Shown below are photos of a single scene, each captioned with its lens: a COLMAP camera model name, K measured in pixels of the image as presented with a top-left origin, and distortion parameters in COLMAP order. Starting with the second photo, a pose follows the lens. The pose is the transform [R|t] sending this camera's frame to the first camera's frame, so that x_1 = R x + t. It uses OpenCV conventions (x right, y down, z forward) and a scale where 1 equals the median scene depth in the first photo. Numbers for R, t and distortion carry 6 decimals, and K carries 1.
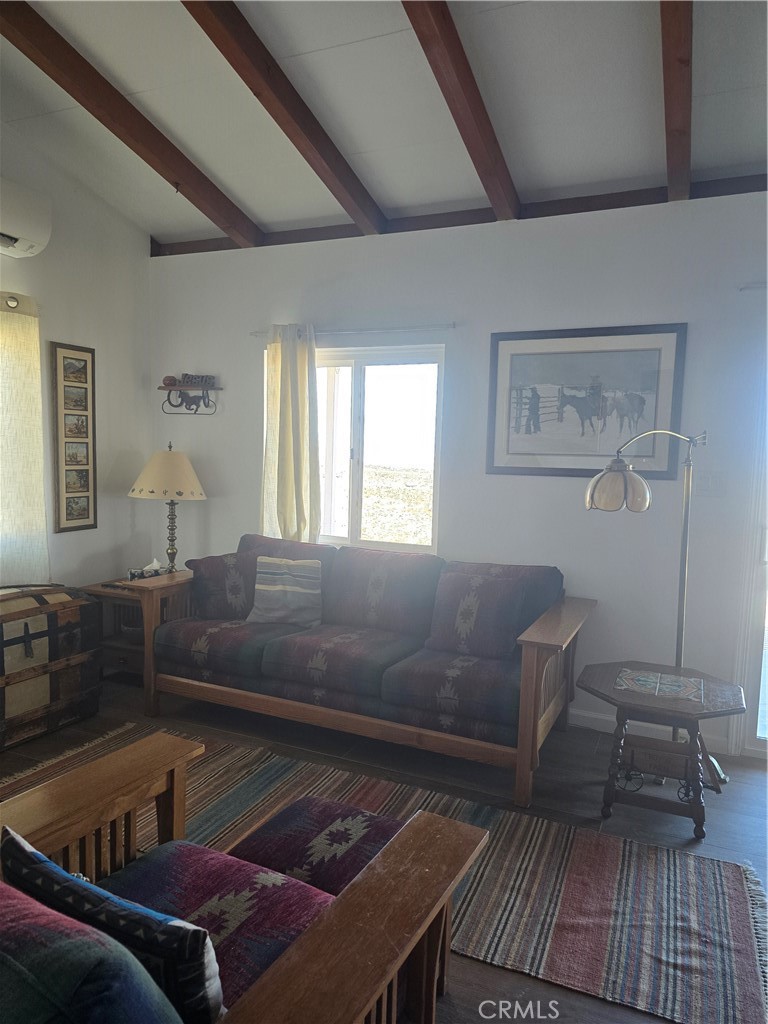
lens RADIAL K [[695.9, 0, 386.3], [0, 695.9, 514.7], [0, 0, 1]] dist [0.026947, -0.018119]
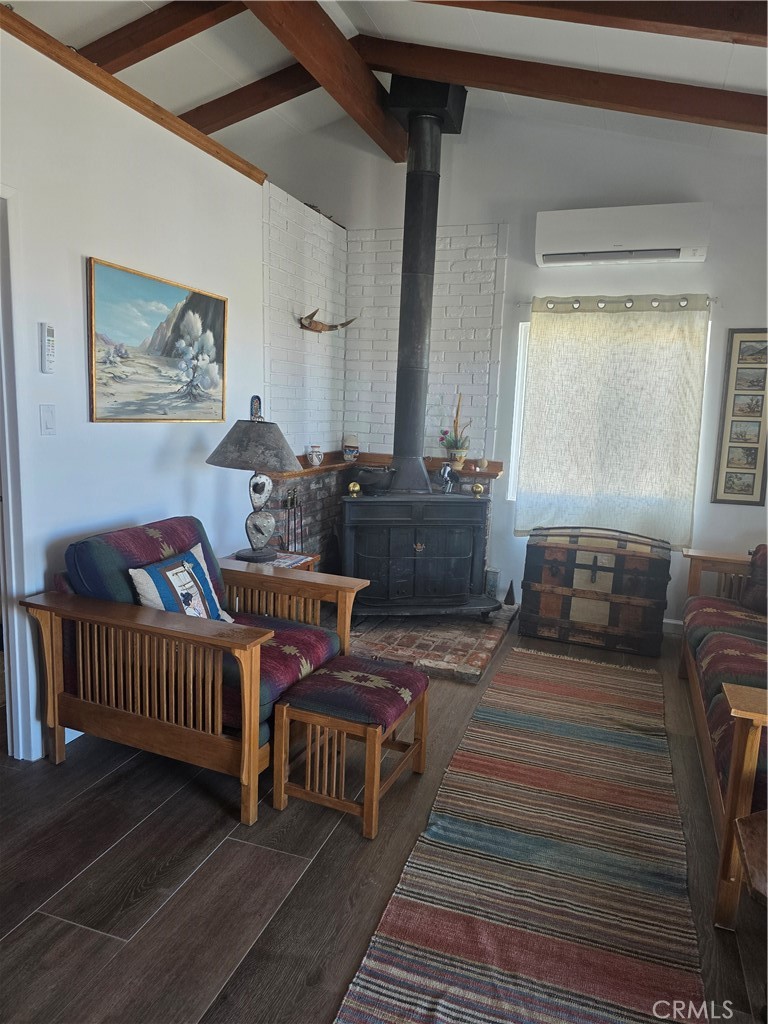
lens RADIAL K [[695.9, 0, 387.3], [0, 695.9, 509.8], [0, 0, 1]] dist [0.026947, -0.018119]
pose [[0.059574, 0.122378, -0.990694, 0.690538], [-0.126880, 0.985335, 0.114086, -0.027835], [0.990127, 0.118902, 0.074228, 0.474309]]
